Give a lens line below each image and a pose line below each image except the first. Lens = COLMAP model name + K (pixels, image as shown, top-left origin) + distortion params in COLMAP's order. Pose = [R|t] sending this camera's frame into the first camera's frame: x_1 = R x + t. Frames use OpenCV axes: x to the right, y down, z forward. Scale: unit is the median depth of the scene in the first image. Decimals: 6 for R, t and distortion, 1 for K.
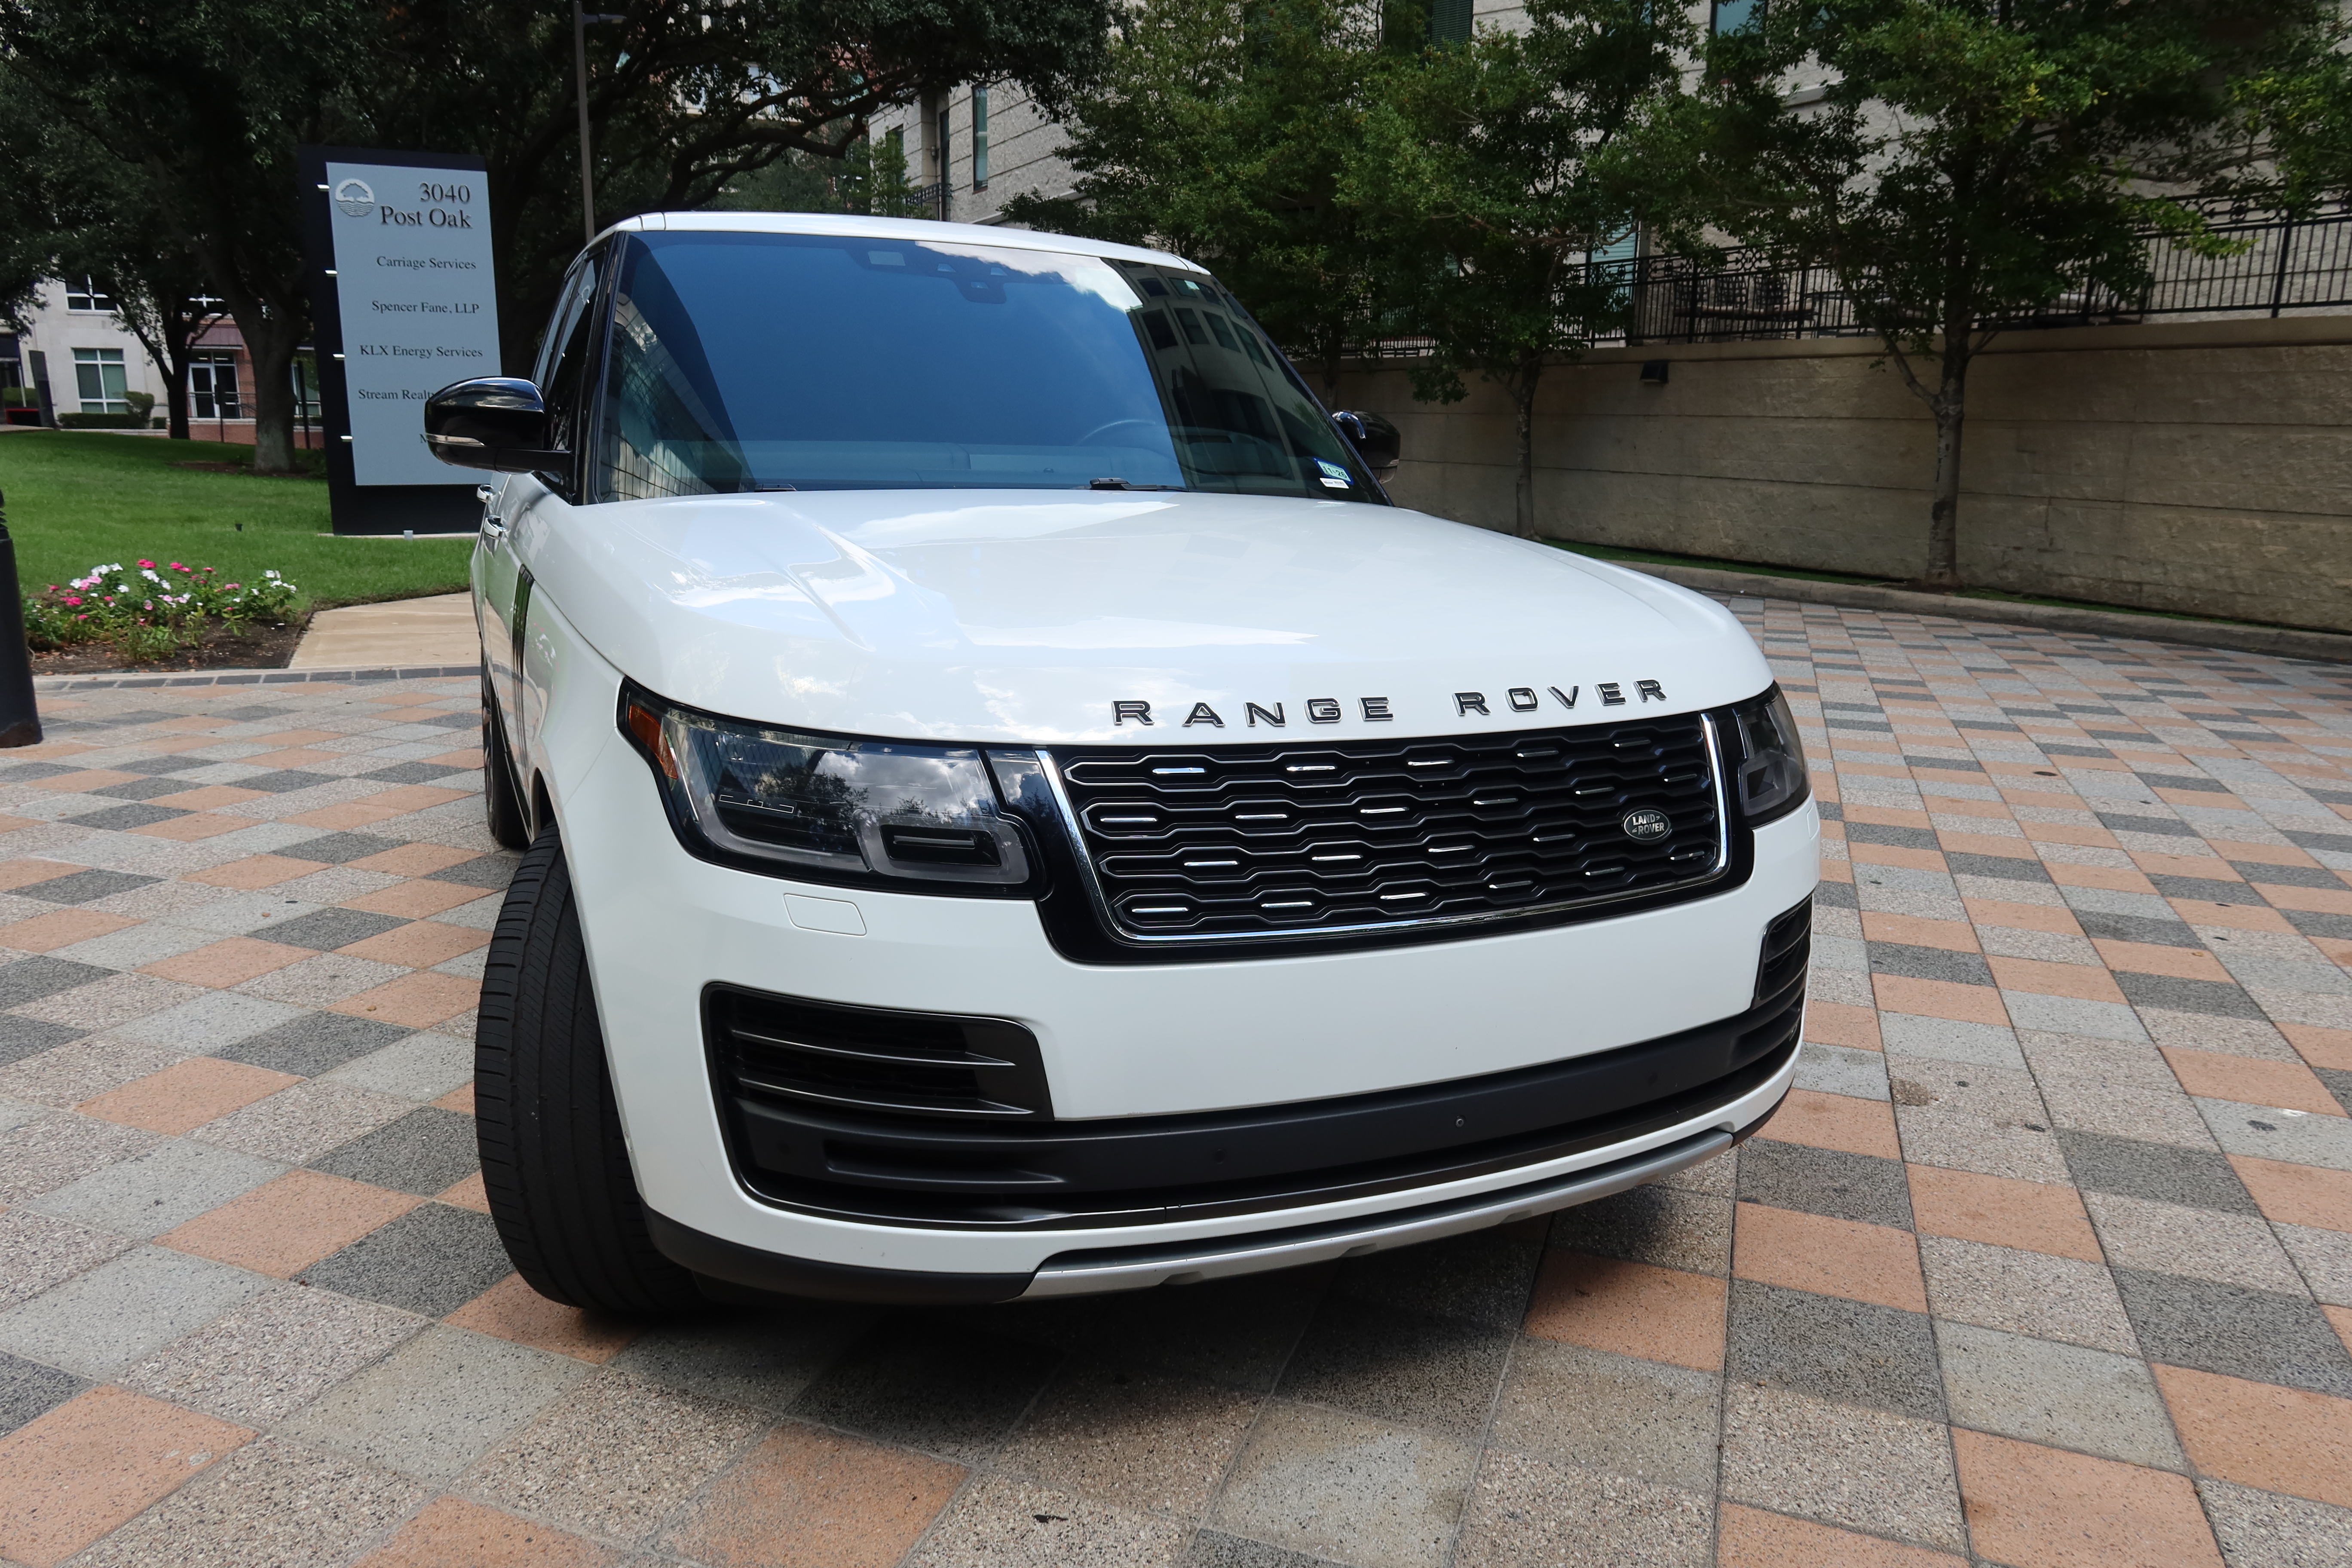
lens RADIAL K [[1687.1, 0, 1179.2], [0, 1687.1, 781.6], [0, 0, 1]] dist [-0.021701, 0.004729]
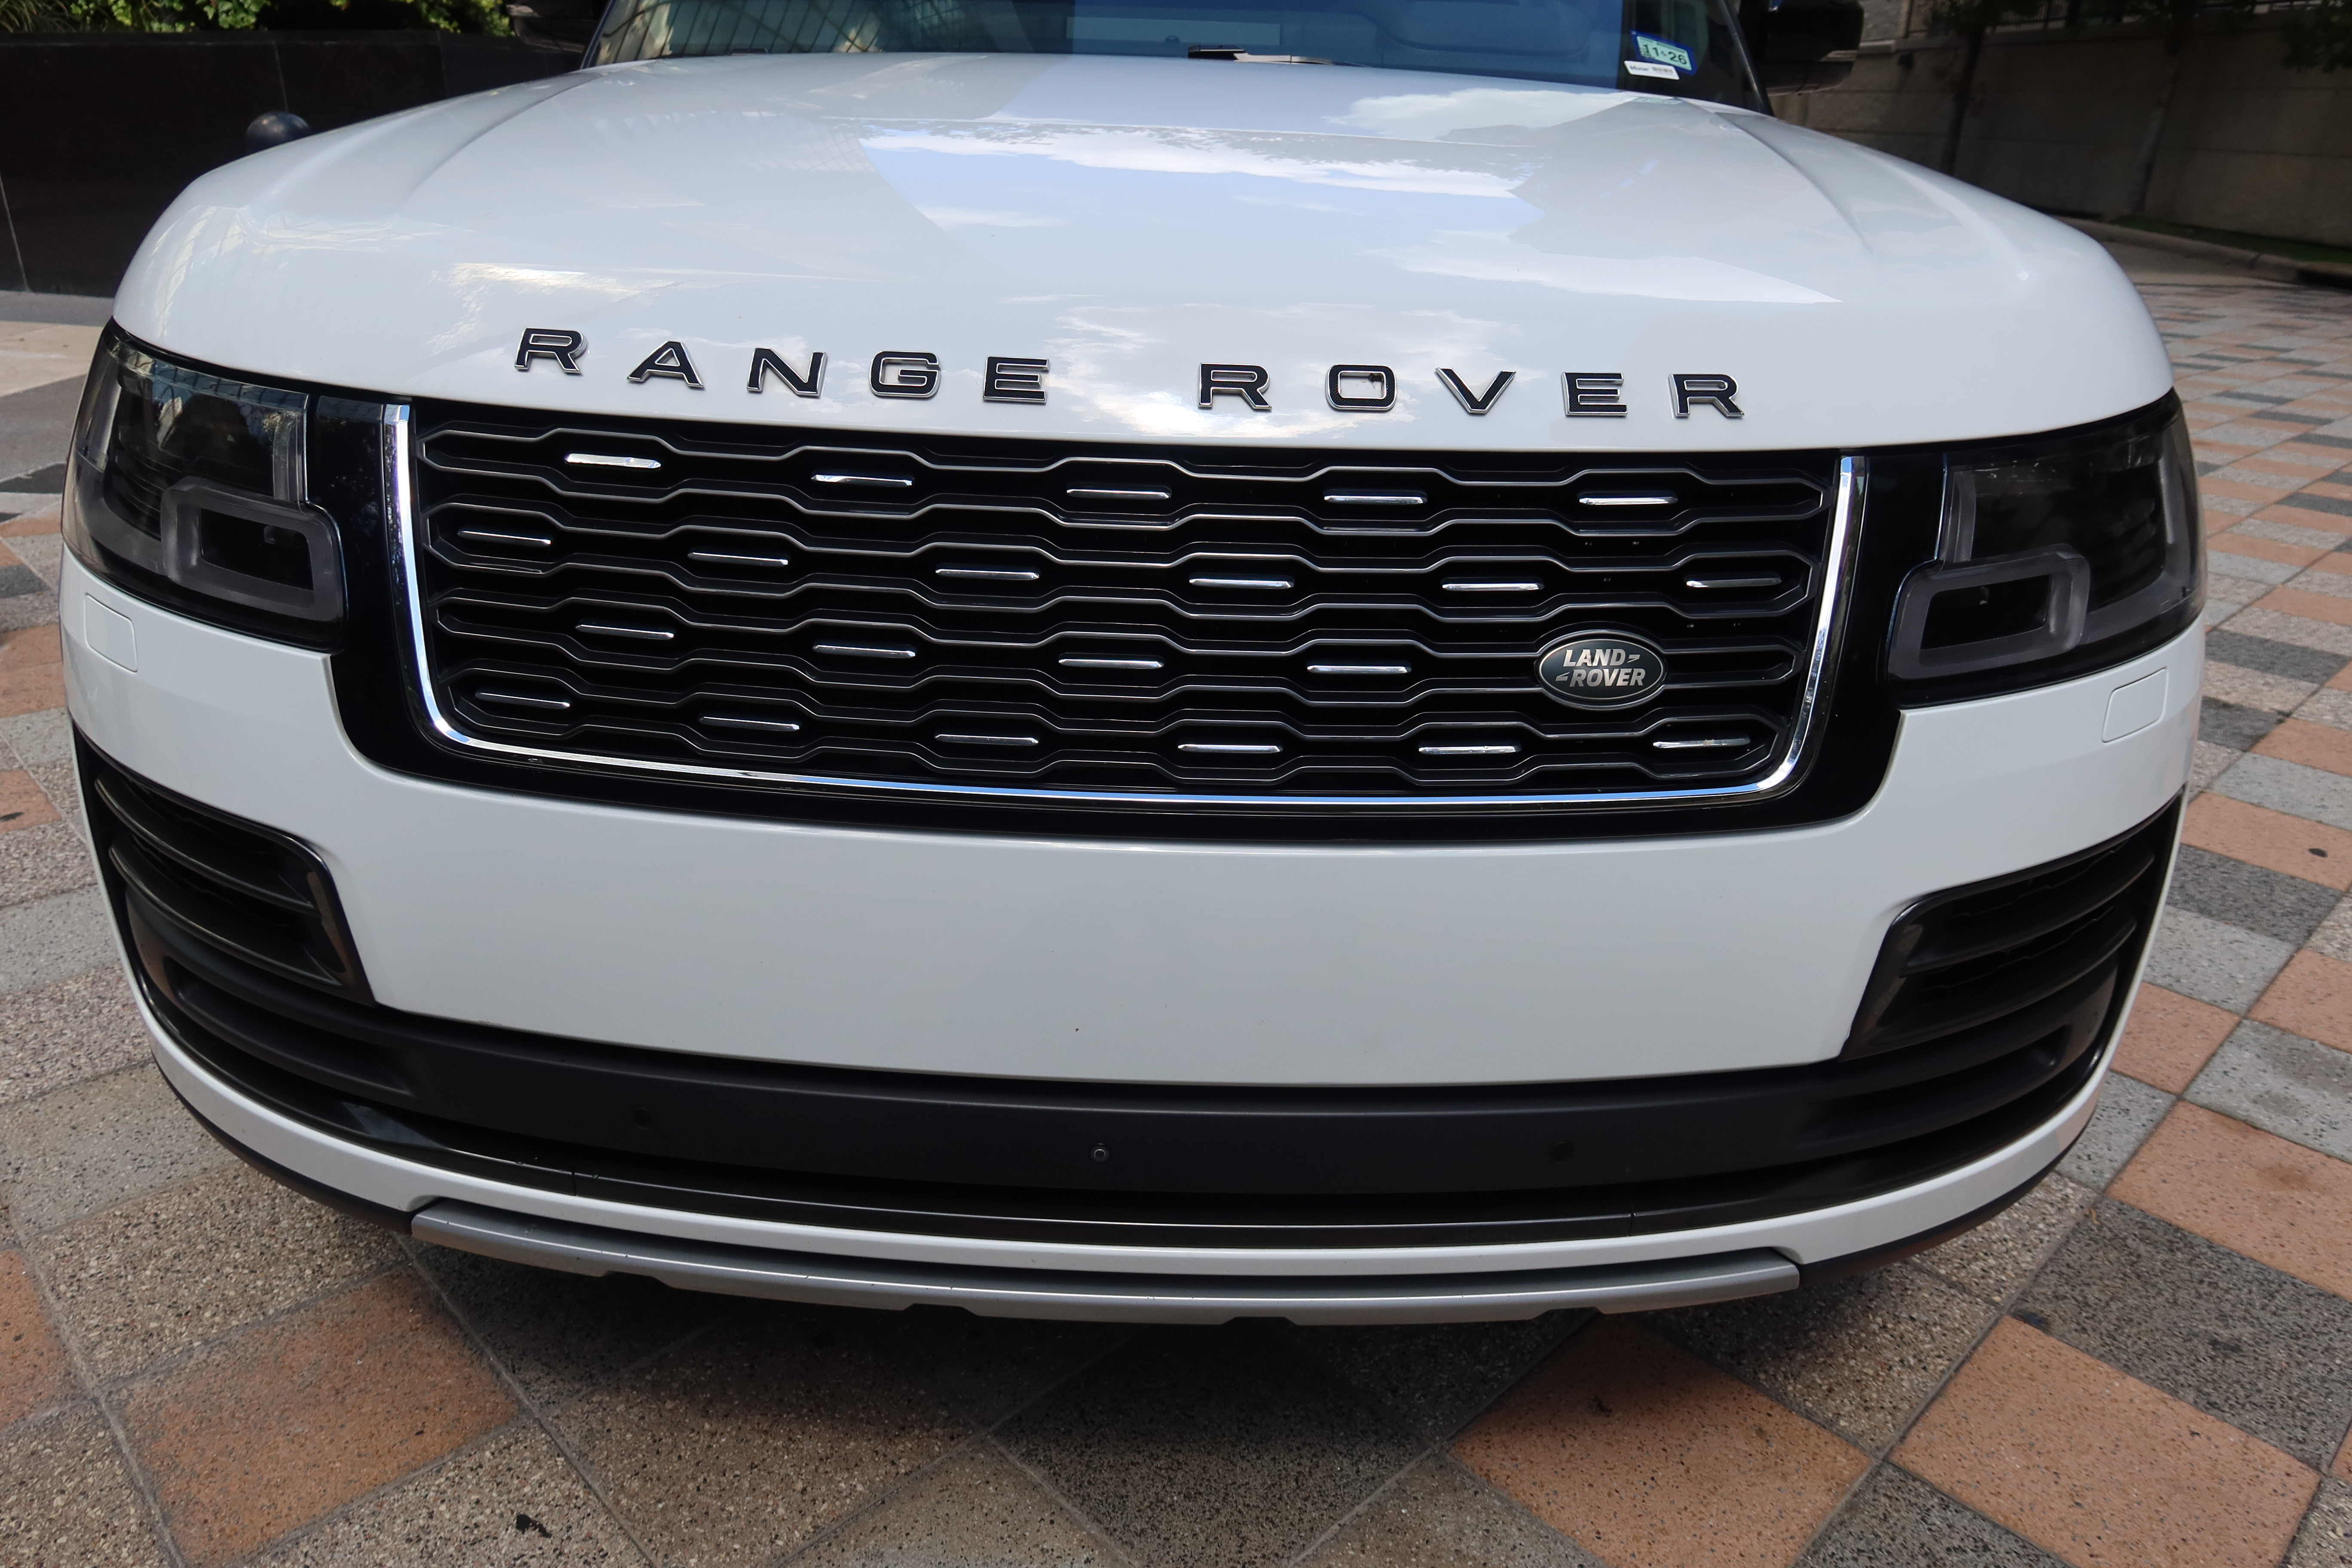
lens RADIAL K [[1687.1, 0, 1179.2], [0, 1687.1, 781.6], [0, 0, 1]] dist [-0.021701, 0.004729]
pose [[0.896445, 0.170138, -0.409193, 0.365490], [-0.094964, 0.975667, 0.197627, -0.027111], [0.432860, -0.138303, 0.890789, 0.492273]]
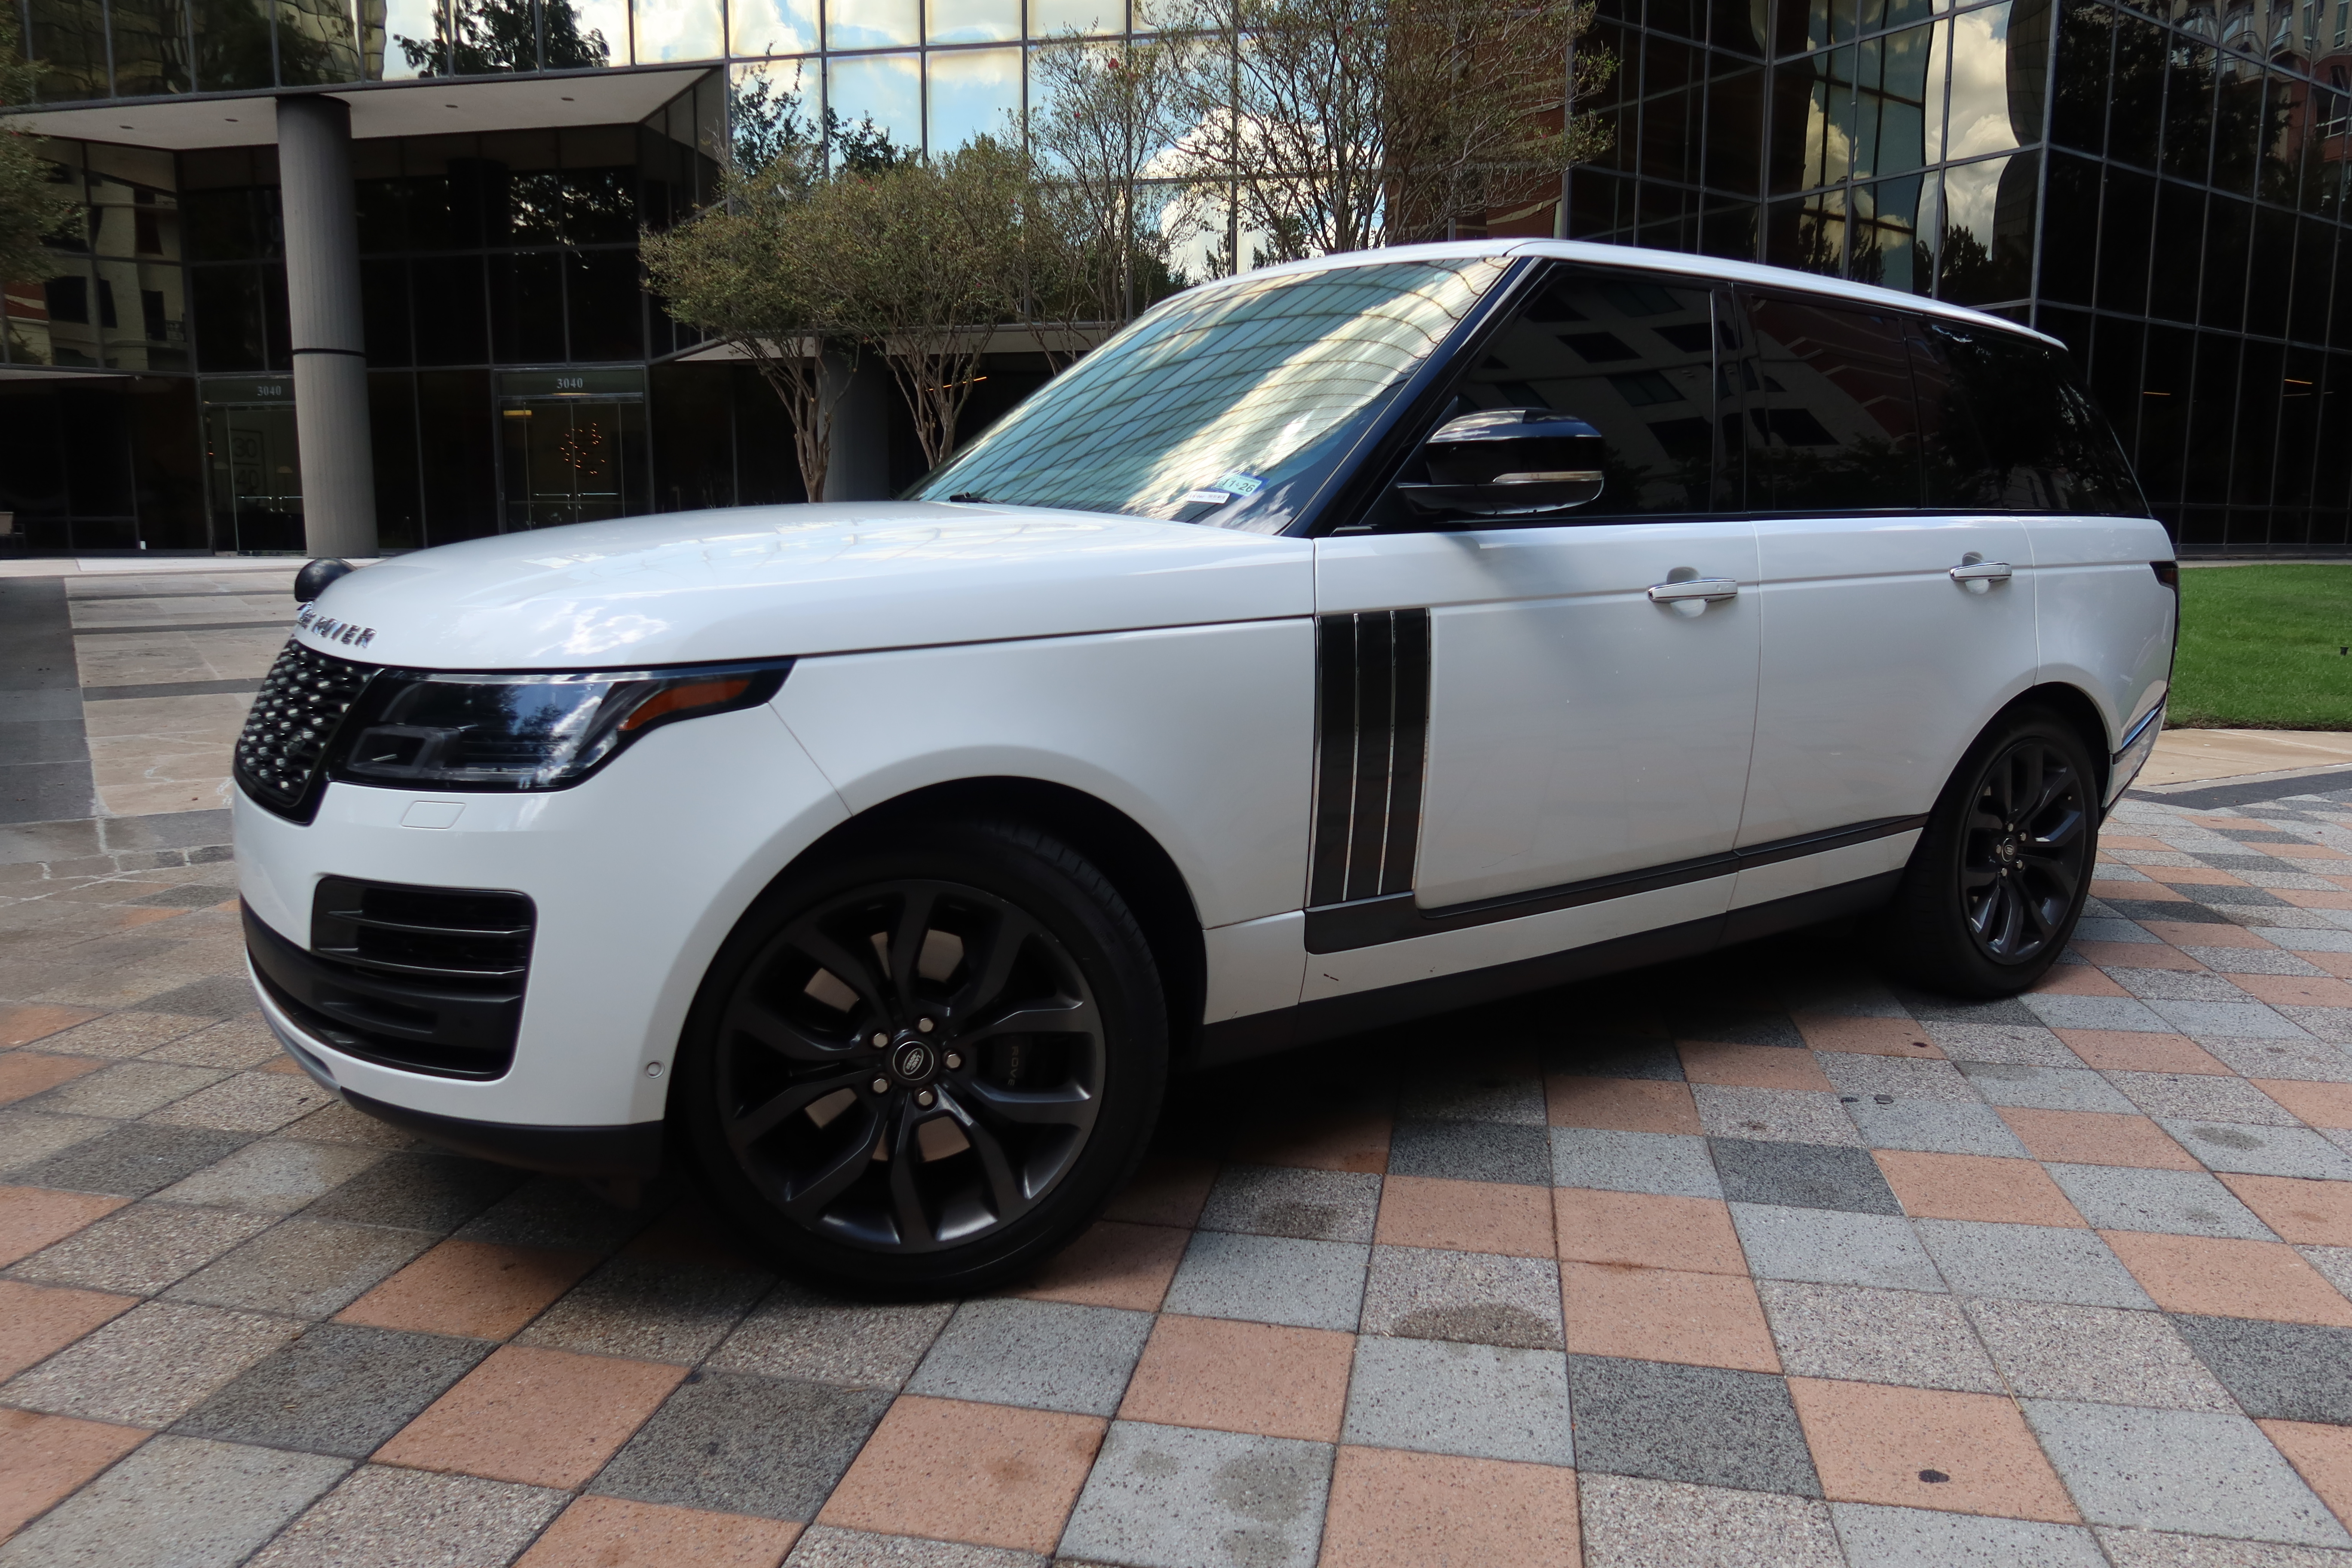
lens RADIAL K [[1684.4, 0, 1166.0], [0, 1684.4, 790.8], [0, 0, 1]] dist [-0.024936, -0.001432]
pose [[0.127199, 0.128572, -0.983509, 1.430479], [-0.213182, 0.971934, 0.099488, -0.176474], [0.968697, 0.197012, 0.151038, 1.369985]]
